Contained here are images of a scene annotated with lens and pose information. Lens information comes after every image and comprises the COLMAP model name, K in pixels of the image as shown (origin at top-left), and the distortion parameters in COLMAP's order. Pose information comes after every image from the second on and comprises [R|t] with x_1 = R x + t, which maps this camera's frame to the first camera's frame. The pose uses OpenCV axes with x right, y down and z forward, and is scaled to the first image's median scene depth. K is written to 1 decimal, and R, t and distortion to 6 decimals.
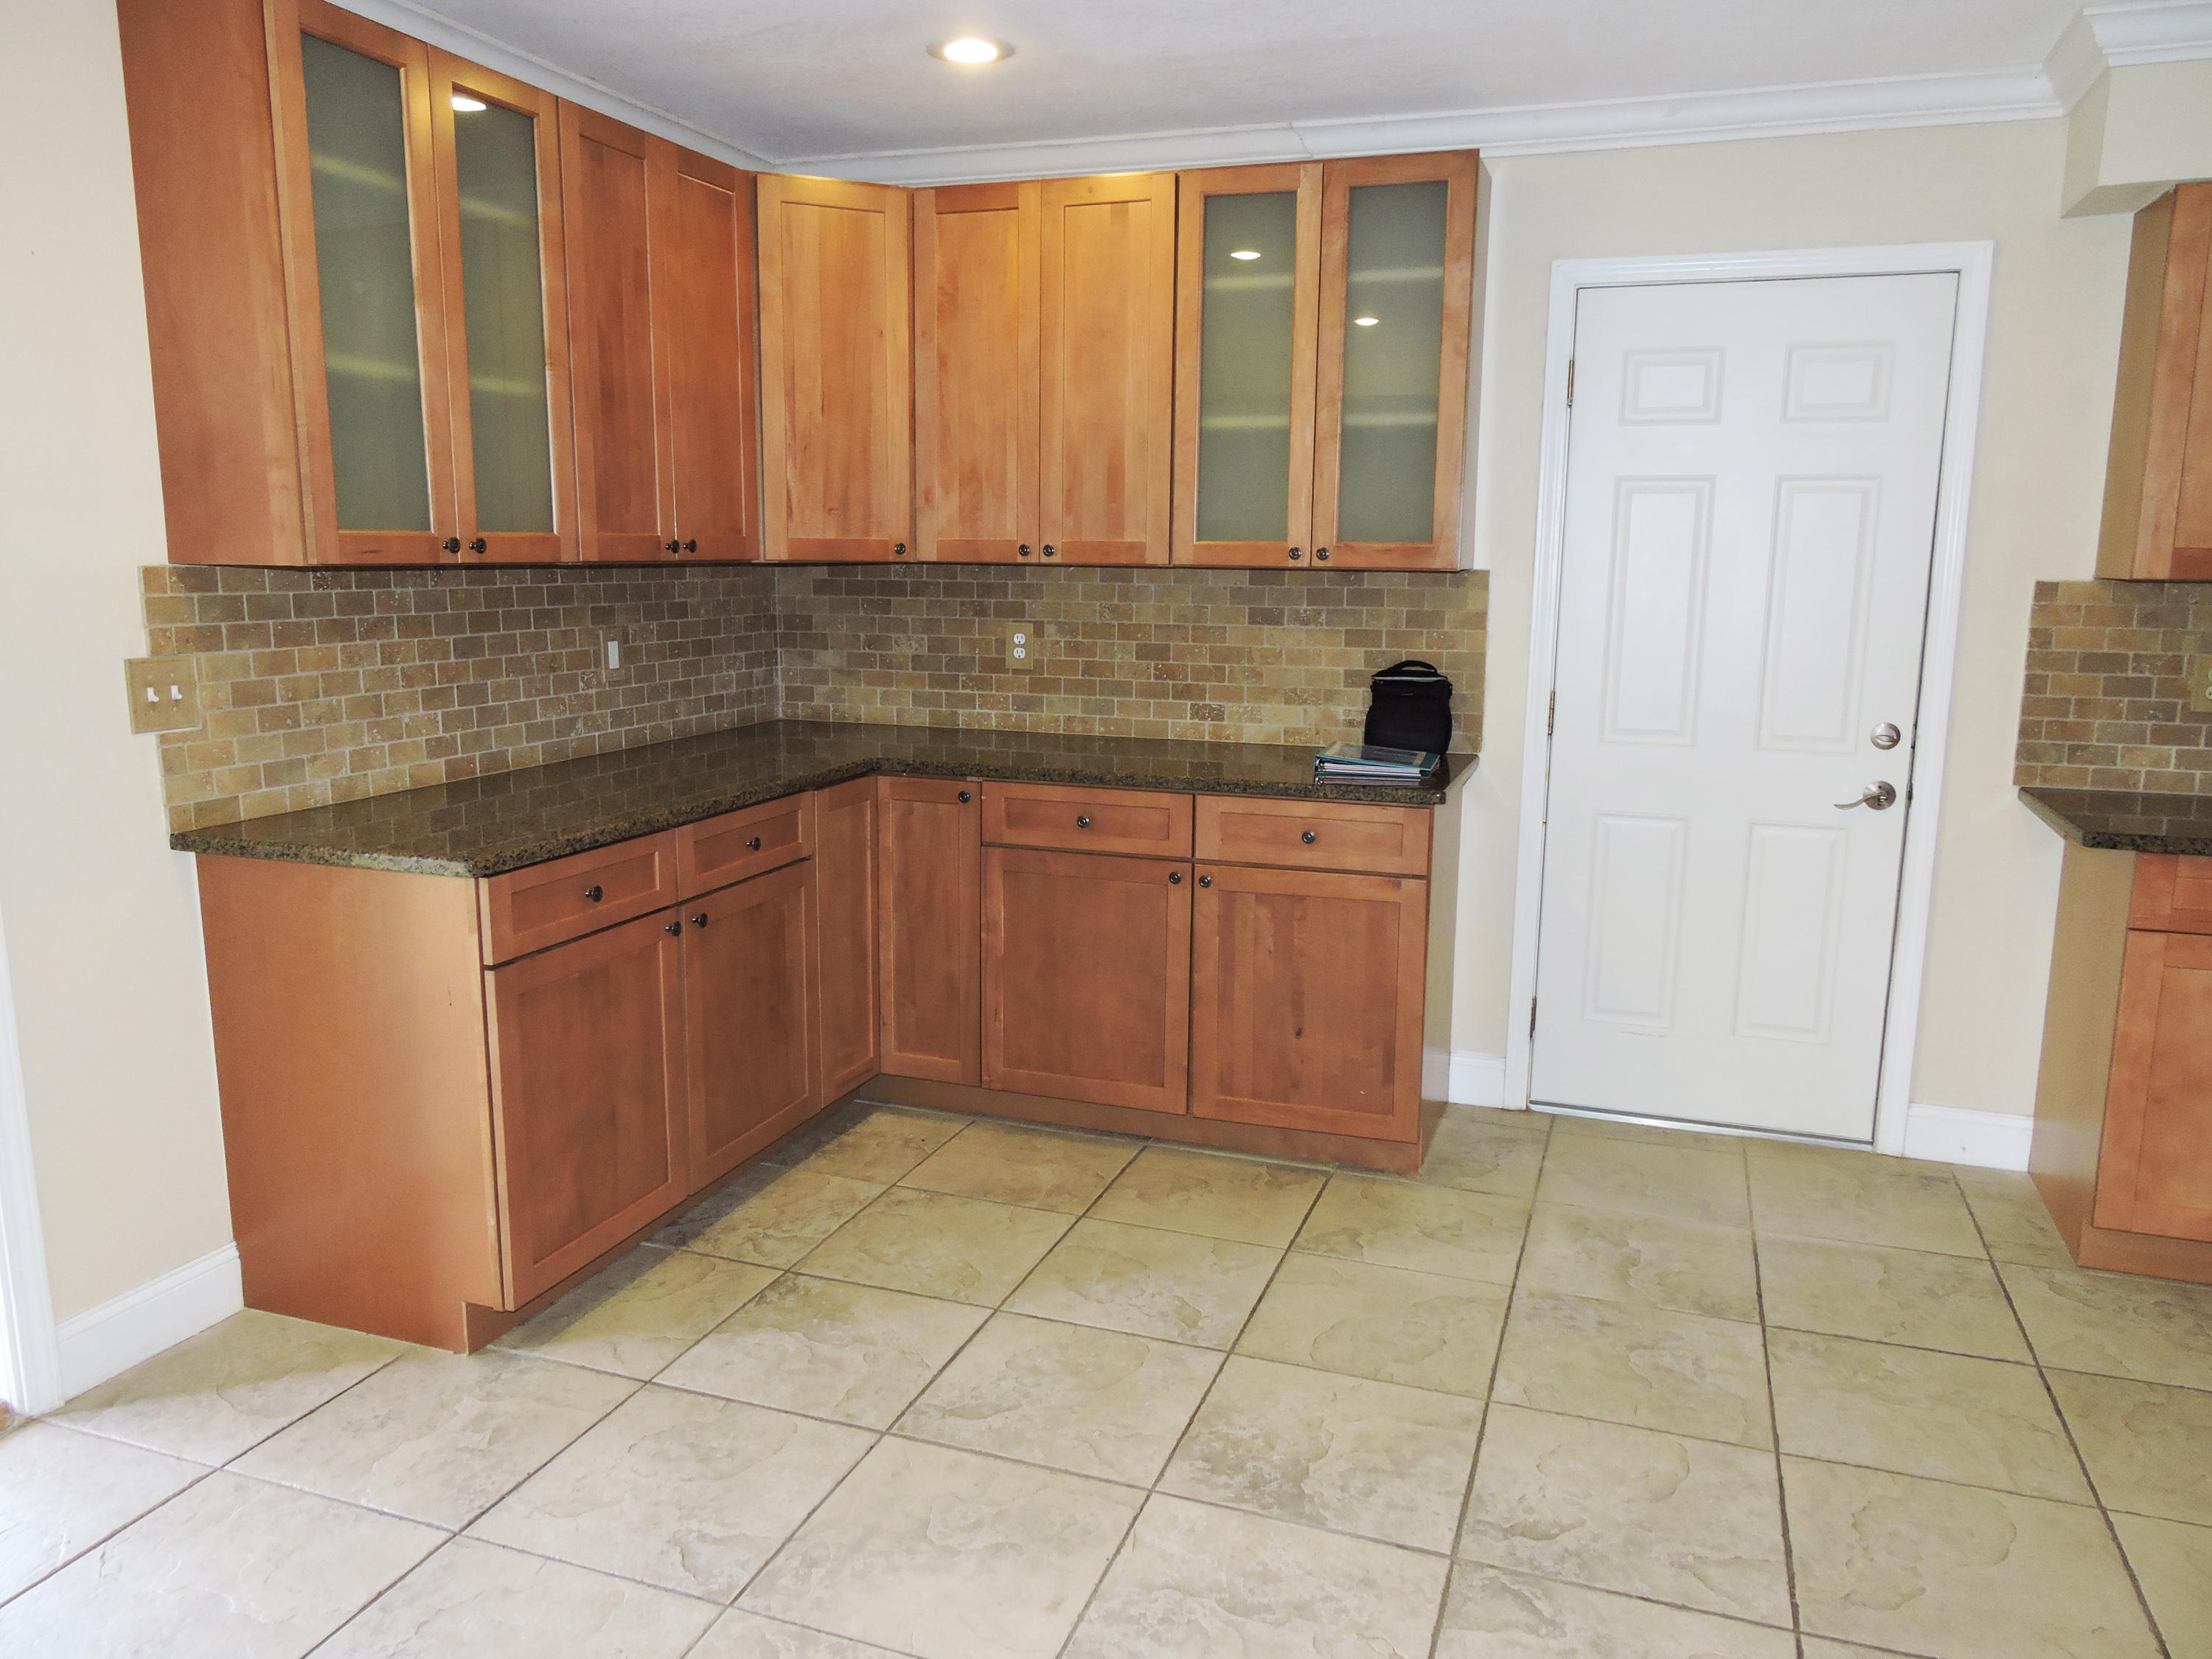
lens RADIAL K [[1568.4, 0, 1101.7], [0, 1568.4, 832.4], [0, 0, 1]] dist [-0.002275, -0.004985]
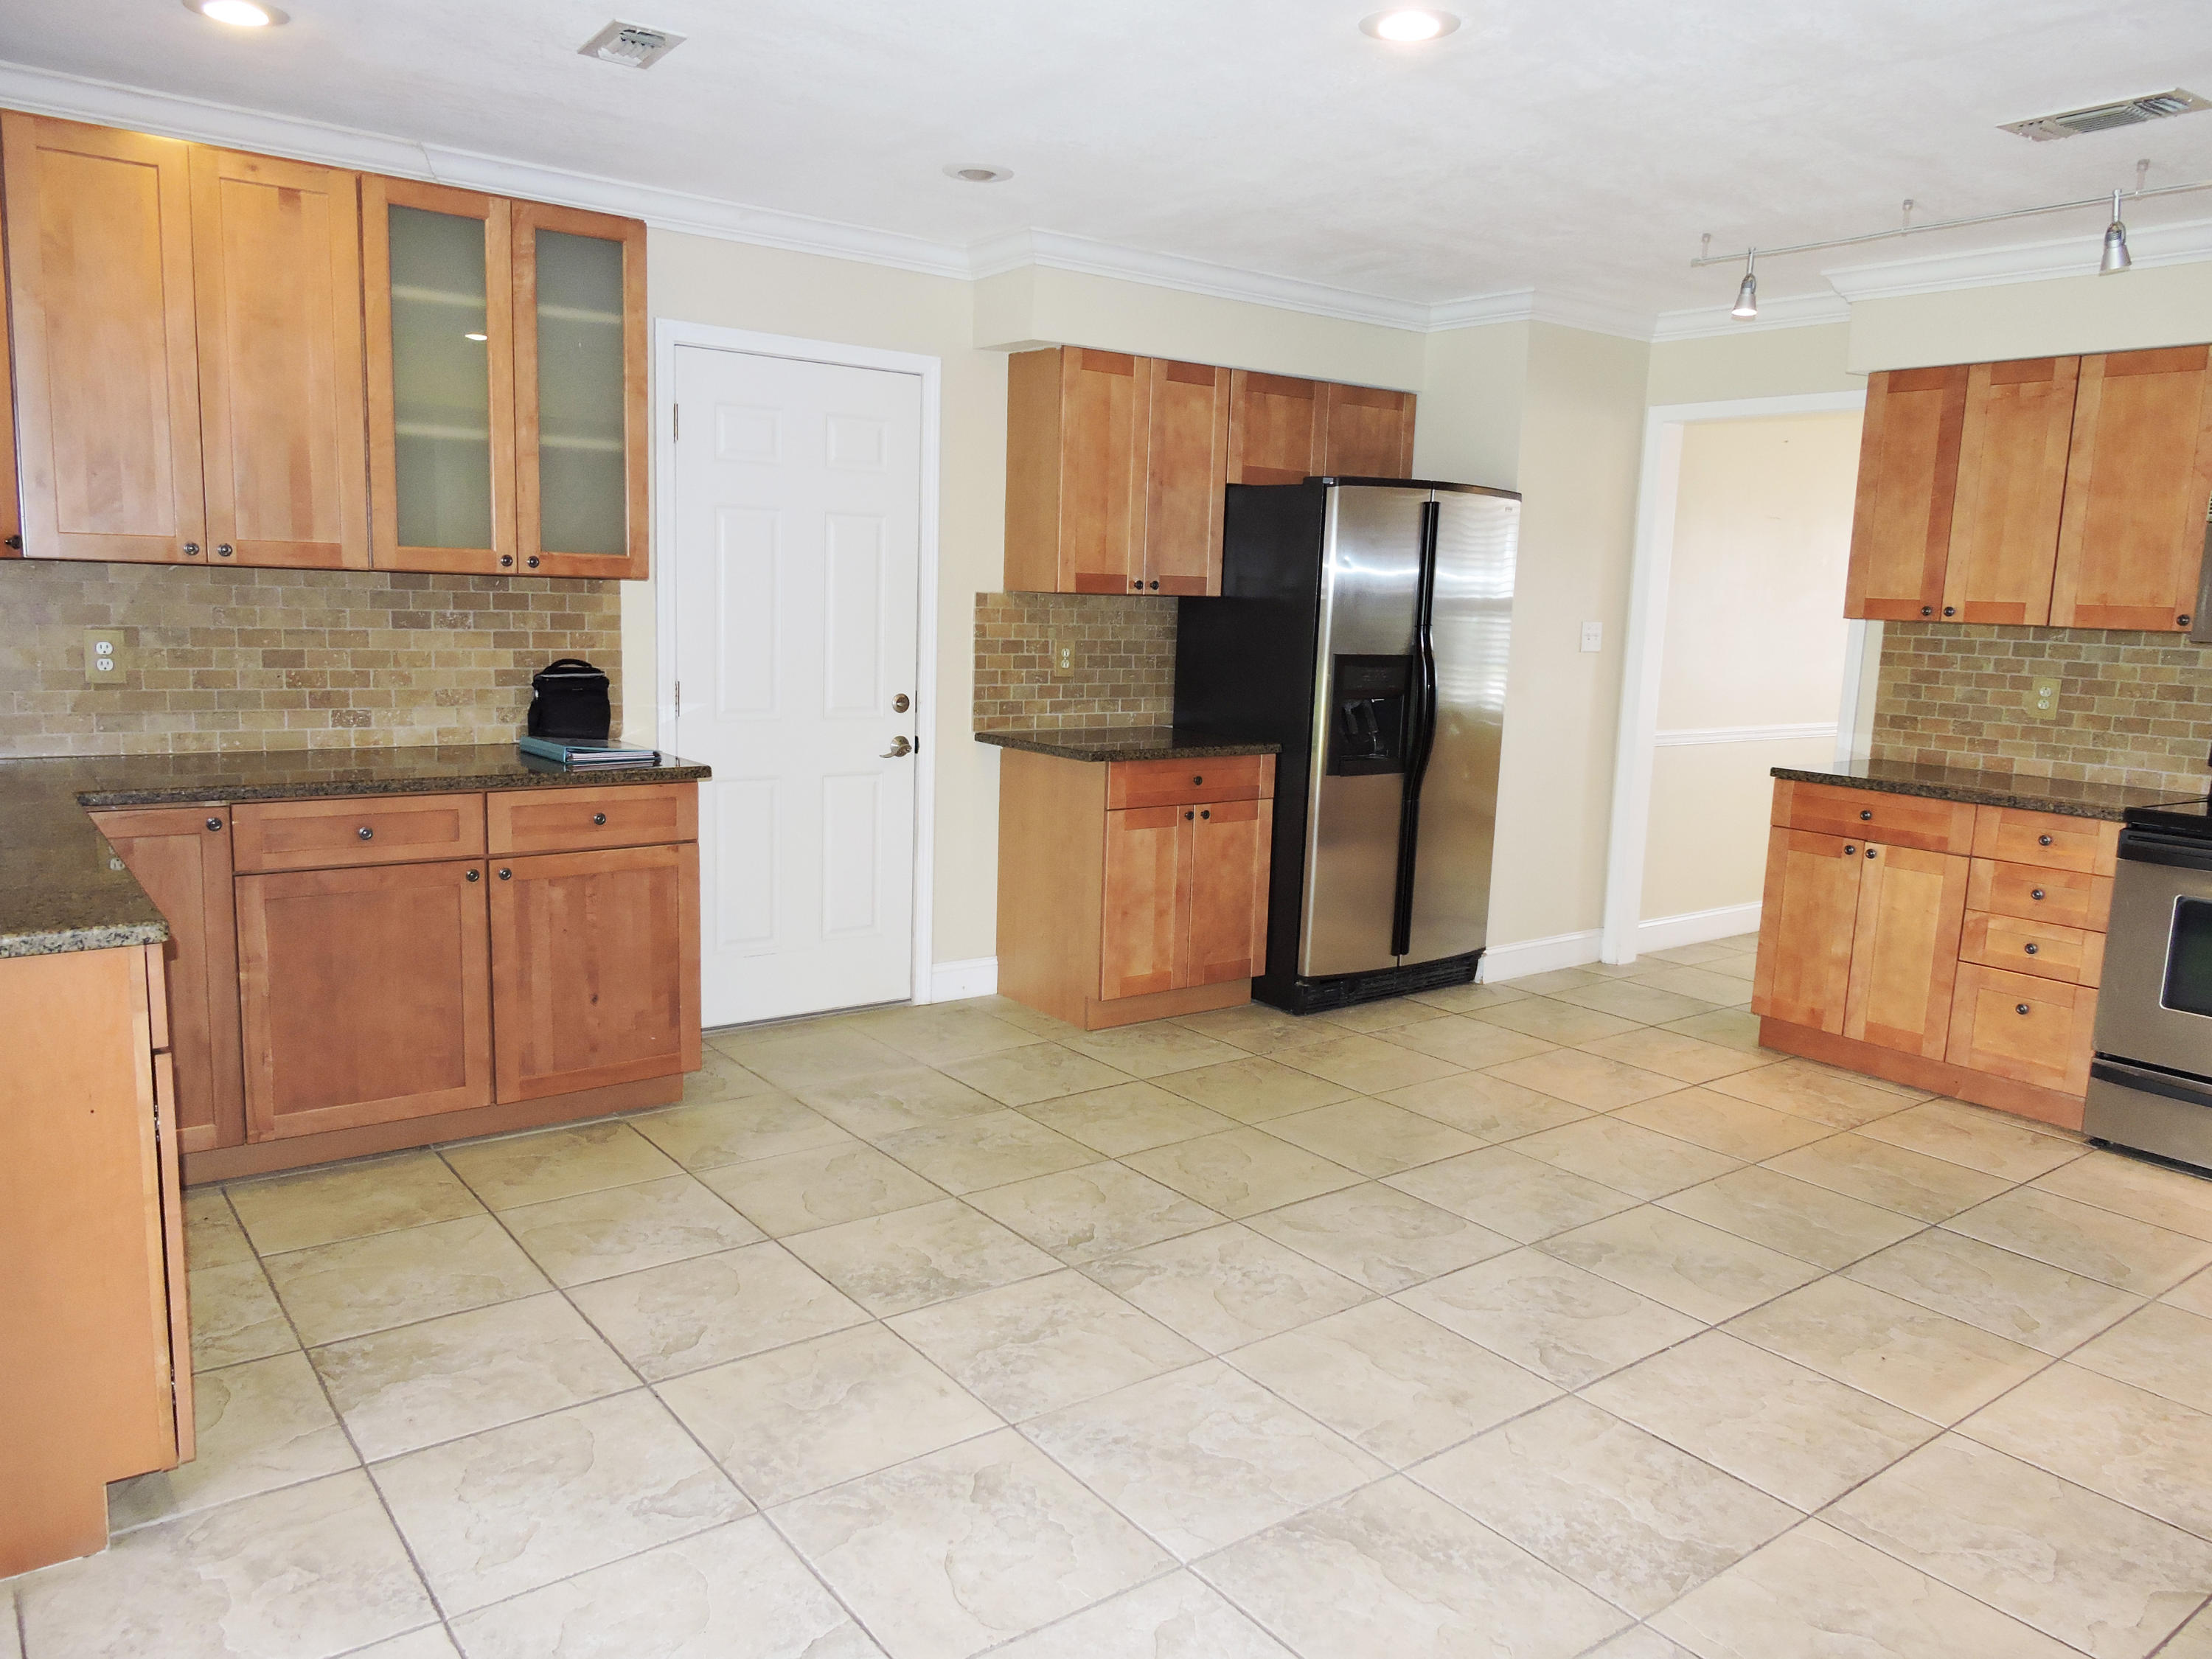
lens RADIAL K [[1568.4, 0, 1101.7], [0, 1568.4, 832.4], [0, 0, 1]] dist [-0.002275, -0.004985]
pose [[0.552593, -0.118680, 0.824958, -0.565488], [0.117608, 0.991009, 0.063789, -0.016096], [-0.825111, 0.061772, 0.561583, 0.083662]]
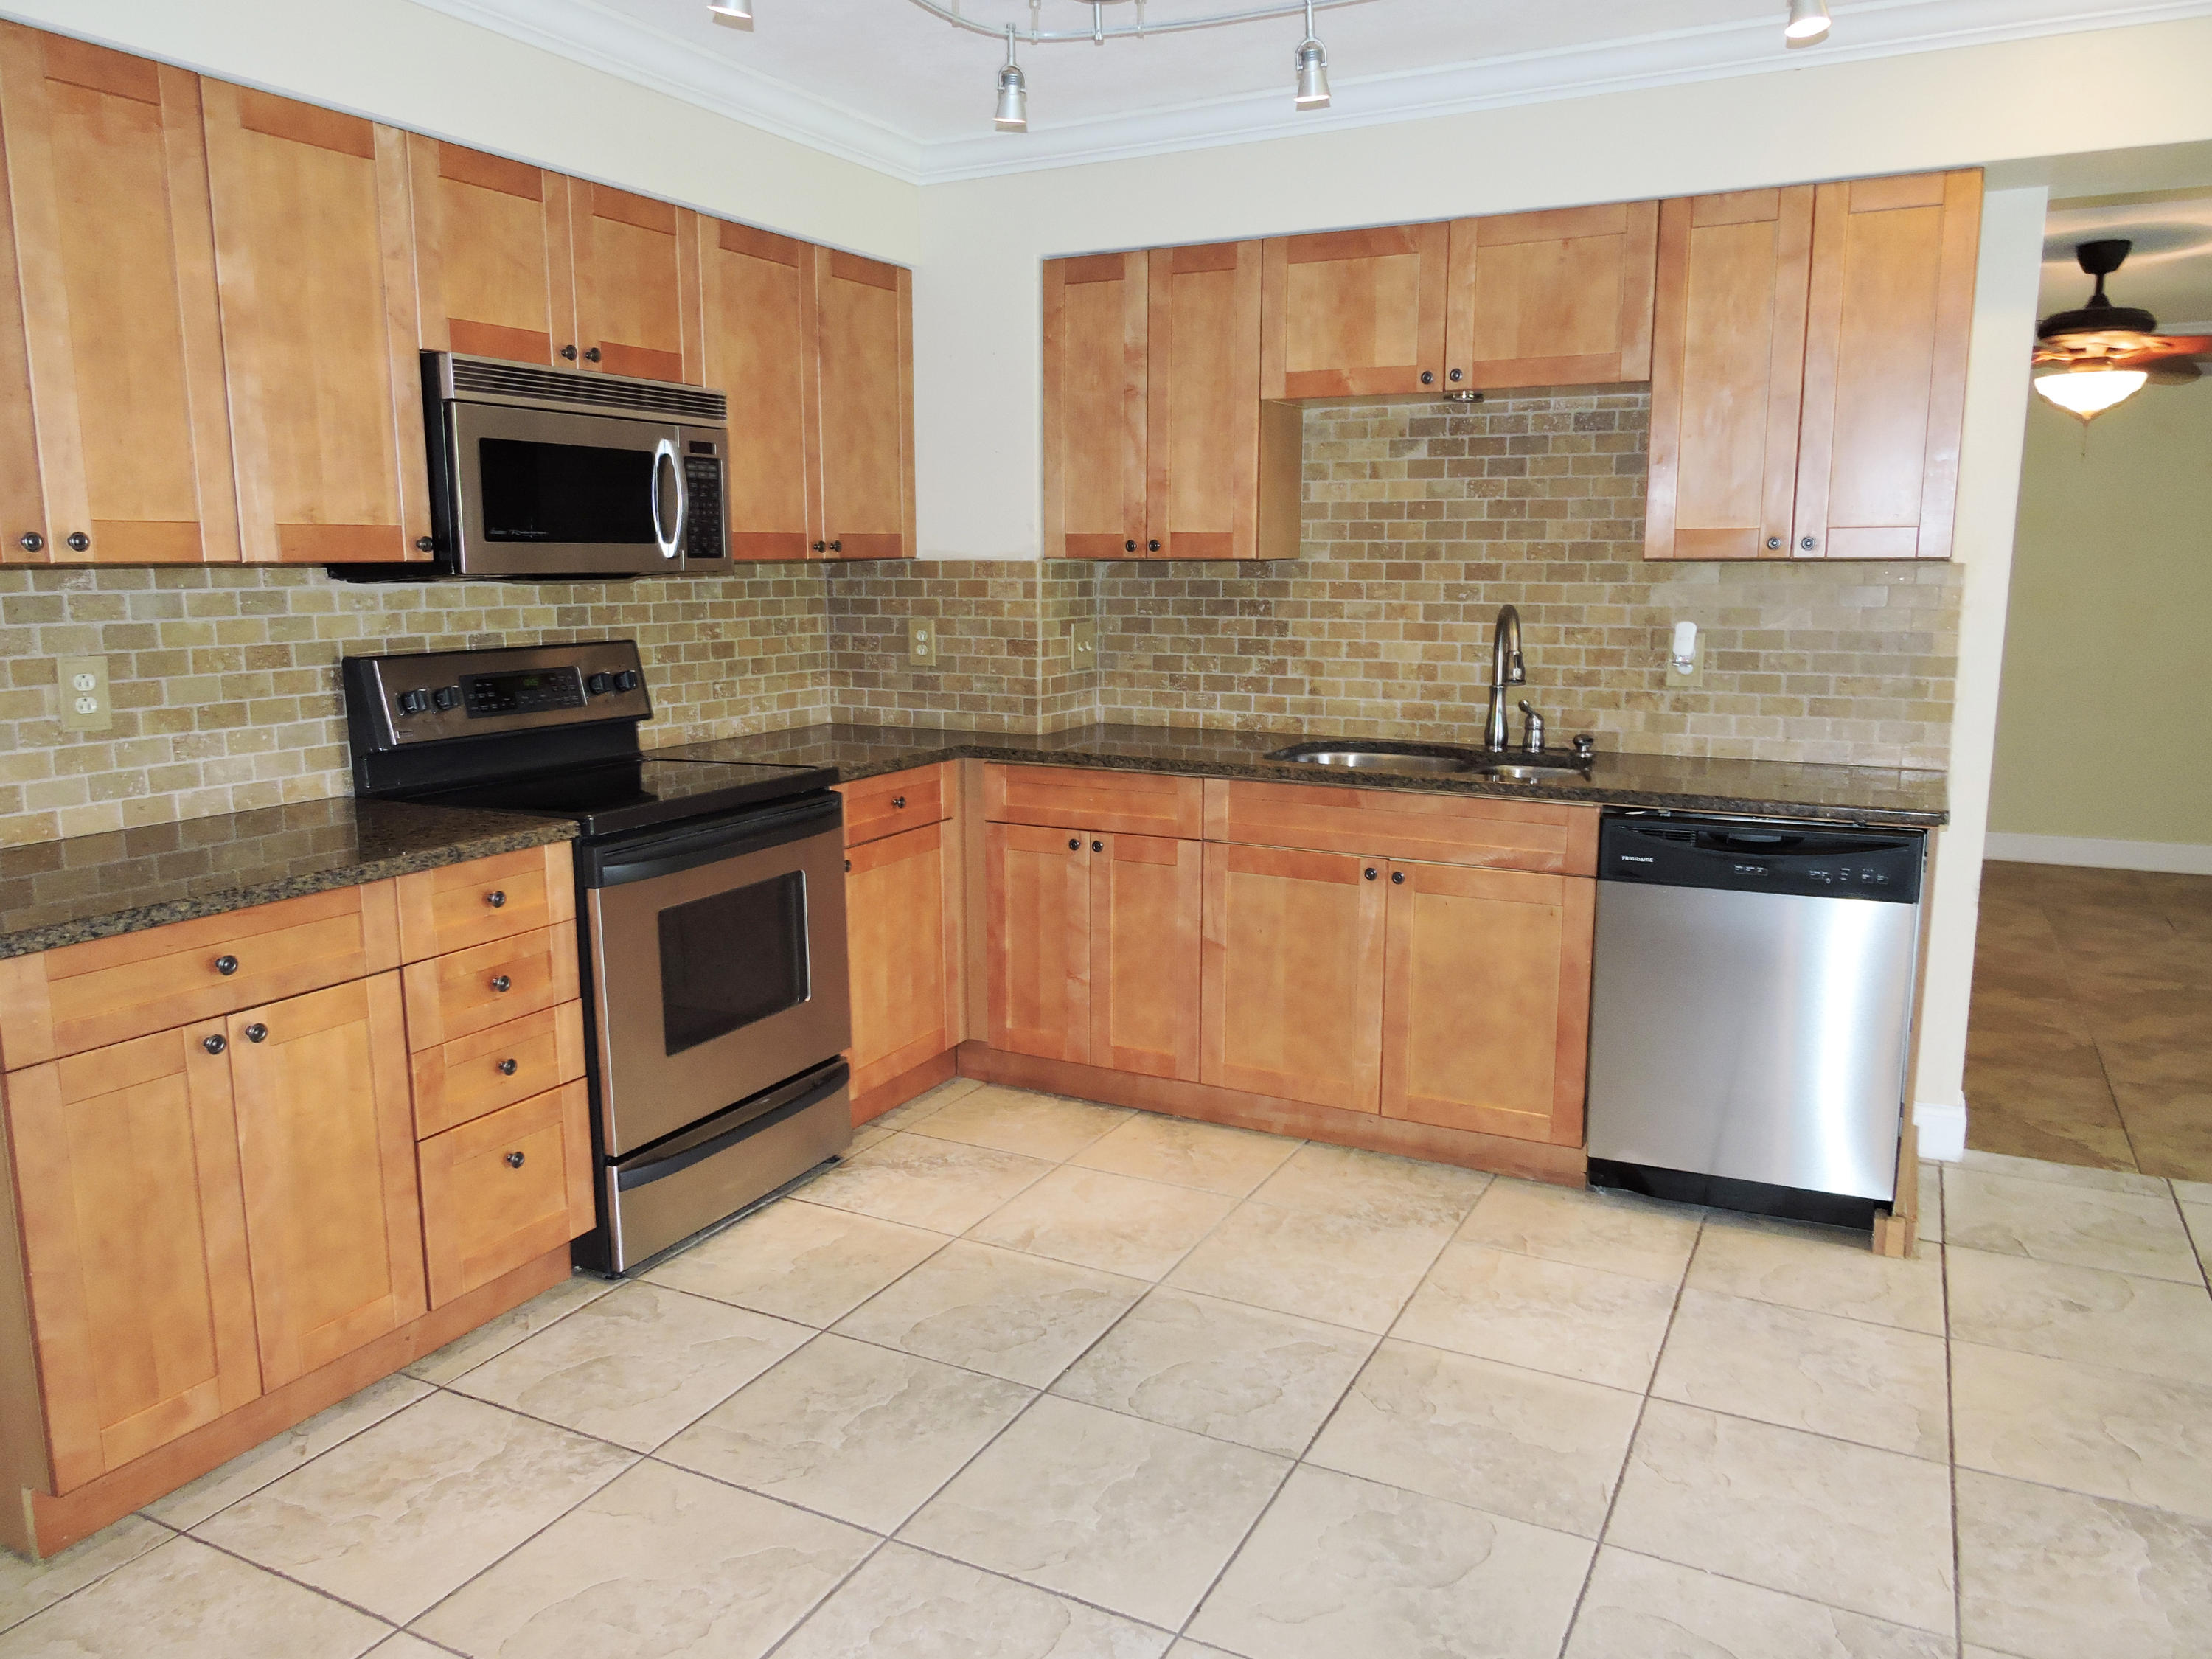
lens RADIAL K [[1568.4, 0, 1101.7], [0, 1568.4, 832.4], [0, 0, 1]] dist [-0.002275, -0.004985]
pose [[-0.991557, -0.027520, 0.126719, 0.437463], [0.017863, 0.938916, 0.343682, -0.135698], [-0.128437, 0.343044, -0.930497, 0.824097]]
